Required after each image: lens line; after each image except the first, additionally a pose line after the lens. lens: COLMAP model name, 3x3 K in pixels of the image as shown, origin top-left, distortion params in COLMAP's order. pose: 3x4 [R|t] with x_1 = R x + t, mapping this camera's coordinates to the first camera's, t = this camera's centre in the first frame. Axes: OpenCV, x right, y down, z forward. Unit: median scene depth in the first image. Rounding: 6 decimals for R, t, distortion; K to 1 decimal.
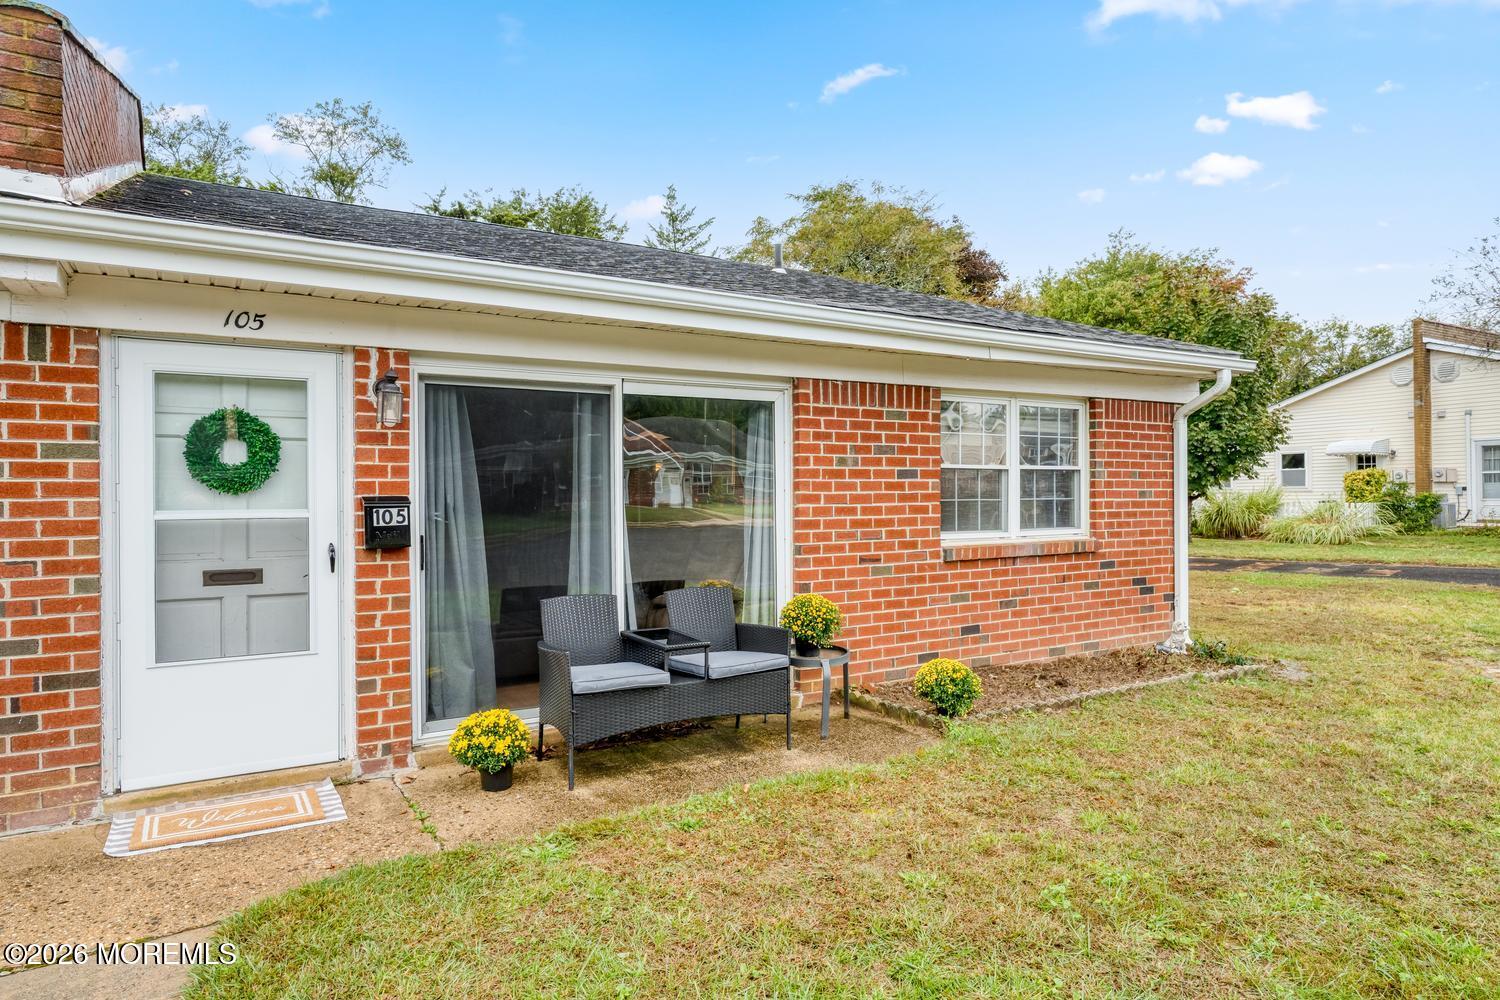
lens RADIAL K [[927.4, 0, 745.2], [0, 927.4, 499.3], [0, 0, 1]] dist [-0.000542, -0.002181]
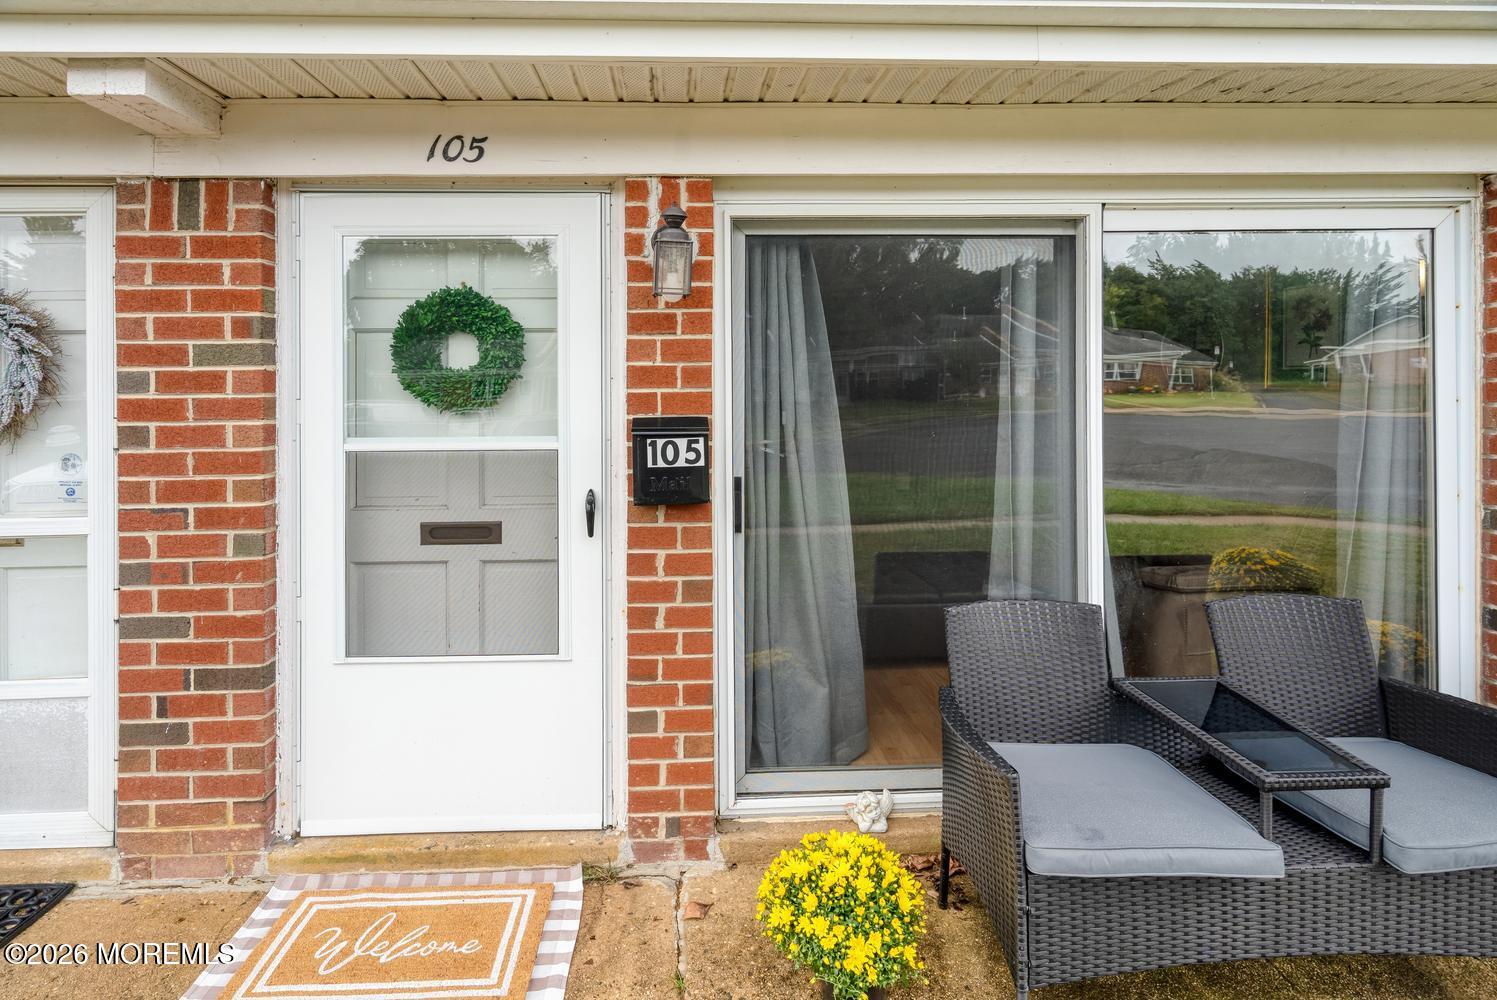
lens RADIAL K [[727.4, 0, 598.1], [0, 727.4, 385.2], [0, 0, 1]] dist [0.005526, -0.000583]
pose [[0.791720, 0.004134, -0.610870, -0.145663], [-0.004930, 0.999988, 0.000379, -0.026855], [0.610864, 0.002711, 0.791731, 0.647691]]
